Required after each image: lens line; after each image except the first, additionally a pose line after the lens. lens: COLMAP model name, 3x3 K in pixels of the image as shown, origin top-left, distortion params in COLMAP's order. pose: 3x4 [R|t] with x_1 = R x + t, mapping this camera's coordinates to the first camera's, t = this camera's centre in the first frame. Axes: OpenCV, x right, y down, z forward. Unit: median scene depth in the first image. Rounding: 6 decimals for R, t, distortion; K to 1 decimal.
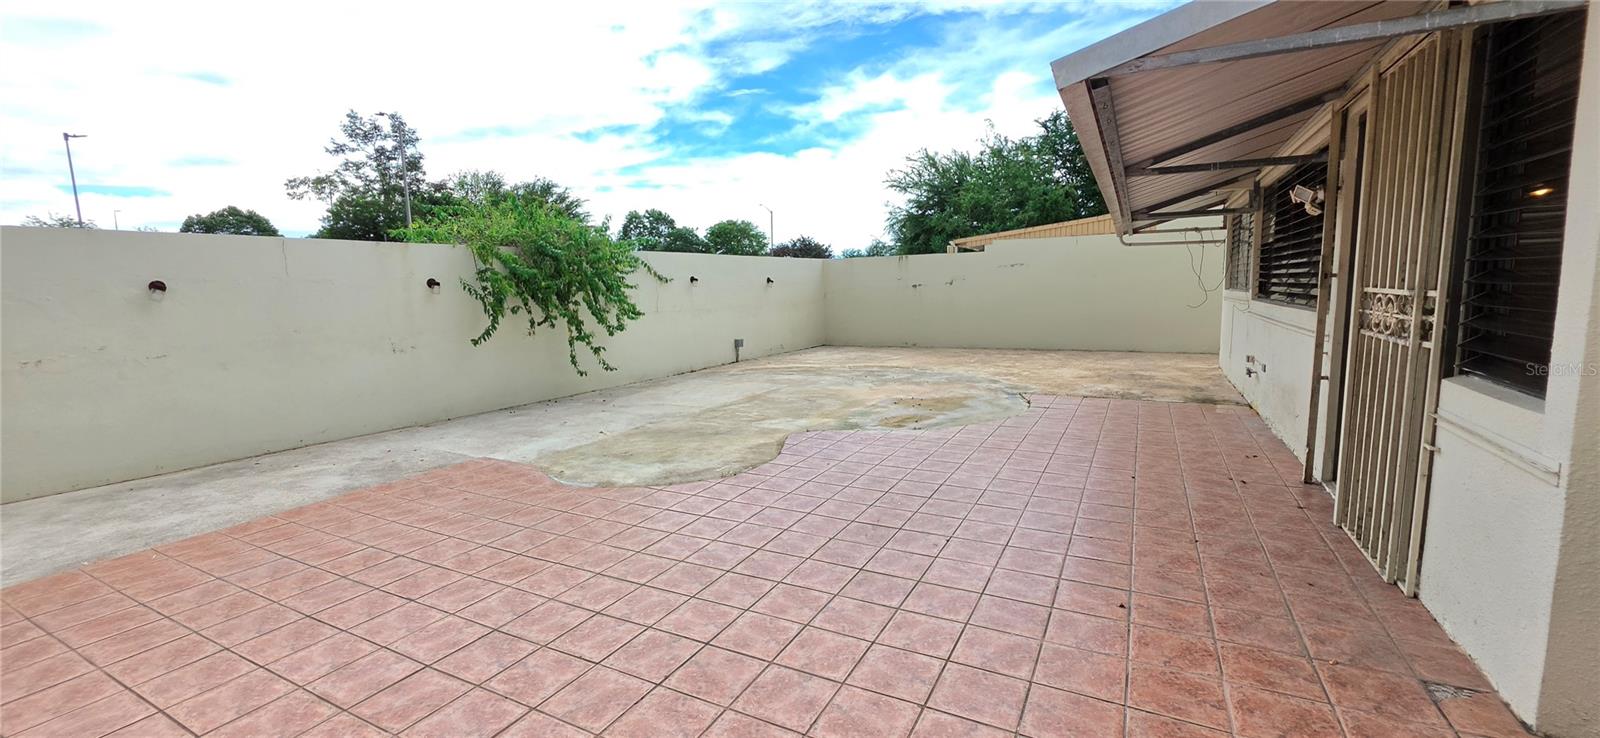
lens RADIAL K [[645.1, 0, 794.4], [0, 645.1, 363.6], [0, 0, 1]] dist [-0.001047, -0.000318]
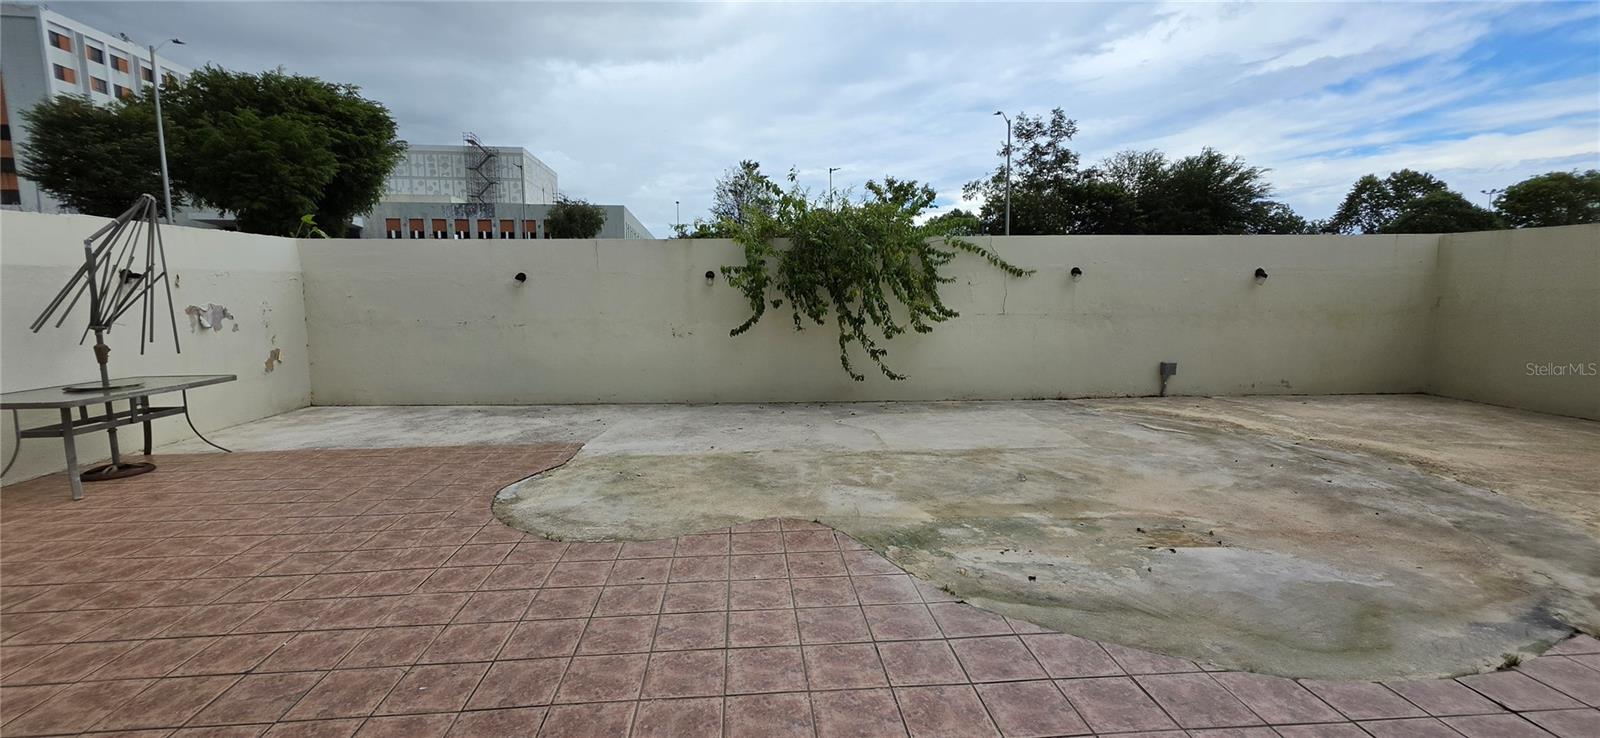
lens RADIAL K [[645.1, 0, 794.4], [0, 645.1, 363.6], [0, 0, 1]] dist [-0.001047, -0.000318]
pose [[0.545014, 0.124646, -0.829110, 0.644514], [-0.108684, 0.991047, 0.077547, -0.117886], [0.831353, 0.047847, 0.553682, 0.796559]]
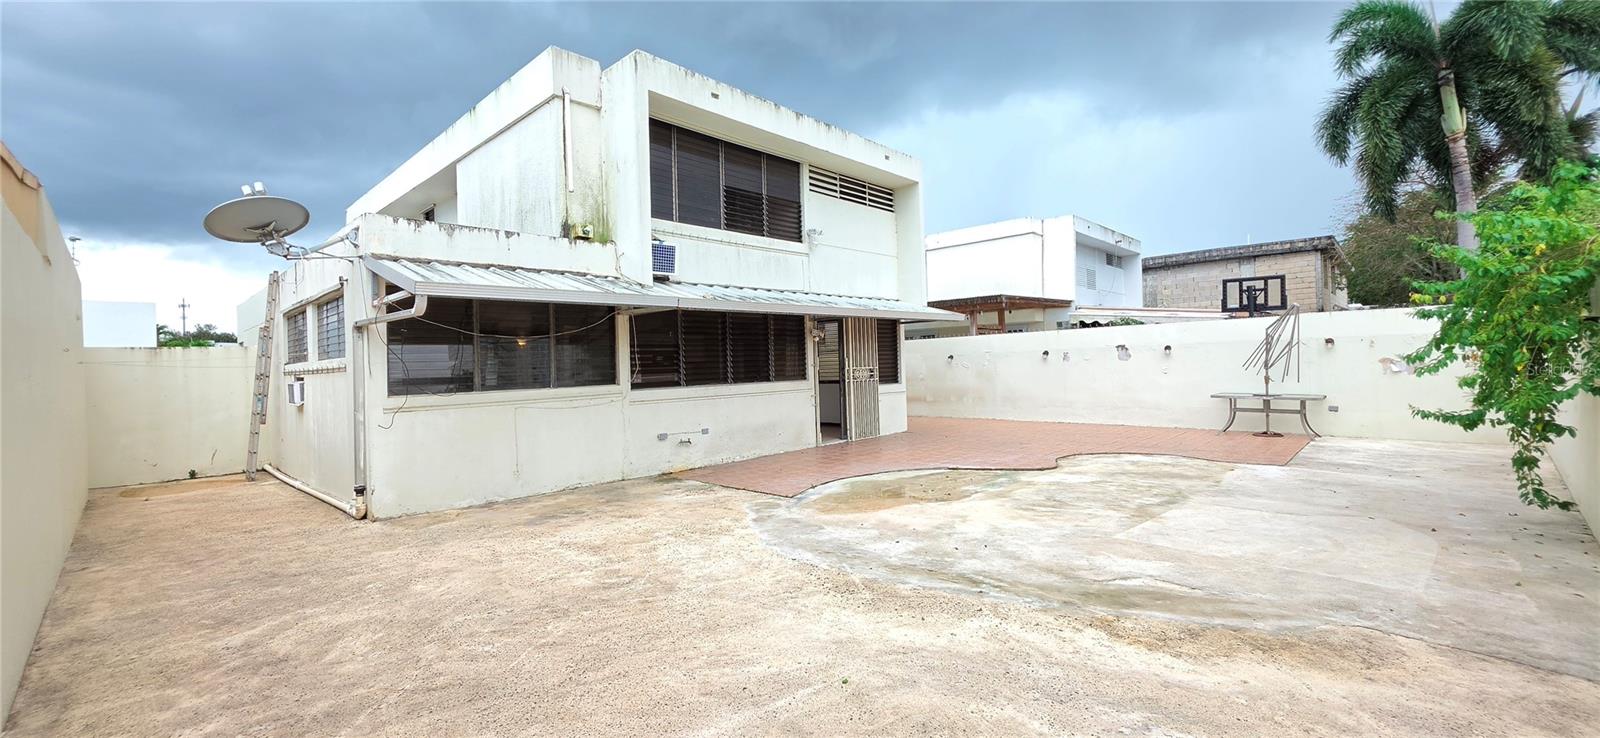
lens RADIAL K [[642.9, 0, 791.7], [0, 642.9, 362.3], [0, 0, 1]] dist [0.000057, -0.001071]
pose [[-0.962172, 0.053728, 0.267092, 0.189707], [0.084236, 0.990992, 0.104106, -0.362772], [-0.259093, 0.122667, -0.958031, 2.979580]]
